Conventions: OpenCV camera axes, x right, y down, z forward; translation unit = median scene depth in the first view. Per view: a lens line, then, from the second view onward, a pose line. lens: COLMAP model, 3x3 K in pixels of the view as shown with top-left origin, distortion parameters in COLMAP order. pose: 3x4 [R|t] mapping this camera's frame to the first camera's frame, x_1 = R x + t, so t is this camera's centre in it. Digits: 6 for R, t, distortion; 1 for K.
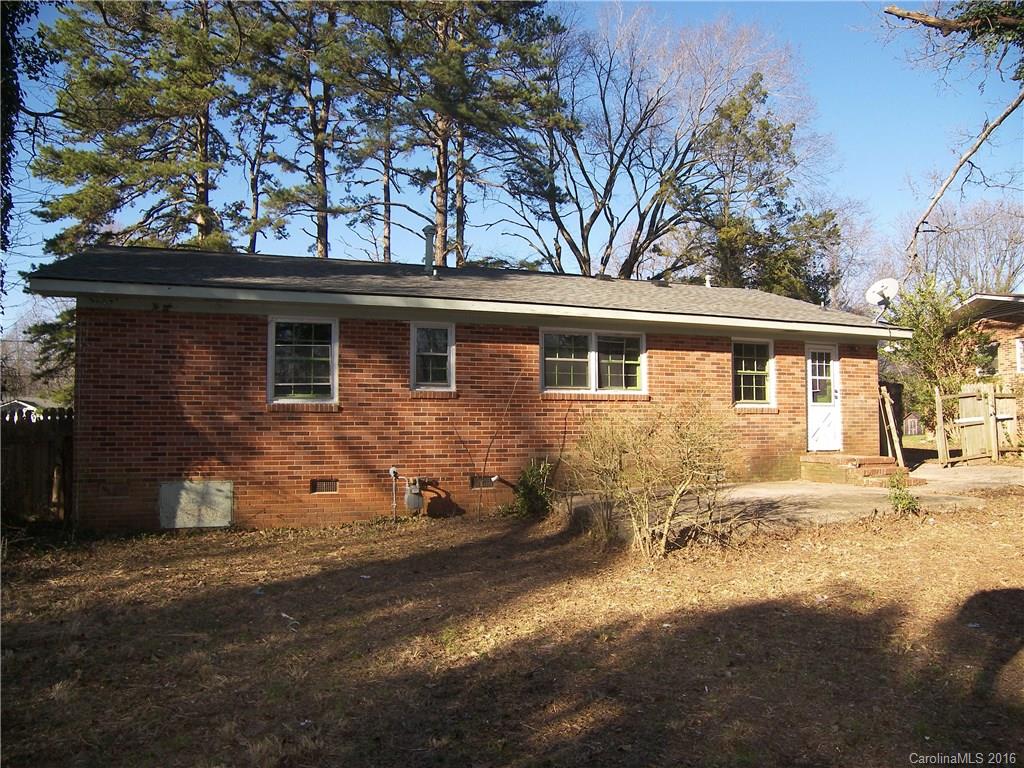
lens RADIAL K [[720.2, 0, 512.0], [0, 720.2, 384.0], [0, 0, 1]] dist [-0.154680, 0.000925]
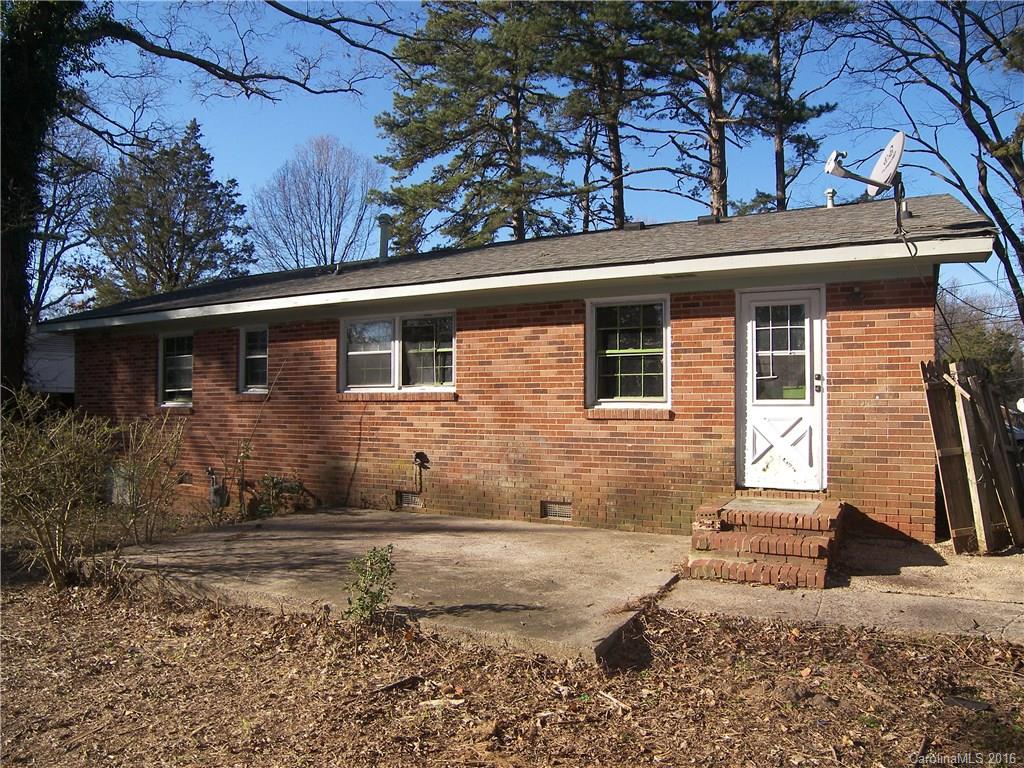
lens RADIAL K [[720.2, 0, 512.0], [0, 720.2, 384.0], [0, 0, 1]] dist [-0.154680, 0.000925]
pose [[0.676952, -0.016493, -0.735842, 0.760700], [0.046585, 0.998705, 0.020472, -0.006271], [0.734552, -0.048138, 0.676843, 0.523953]]
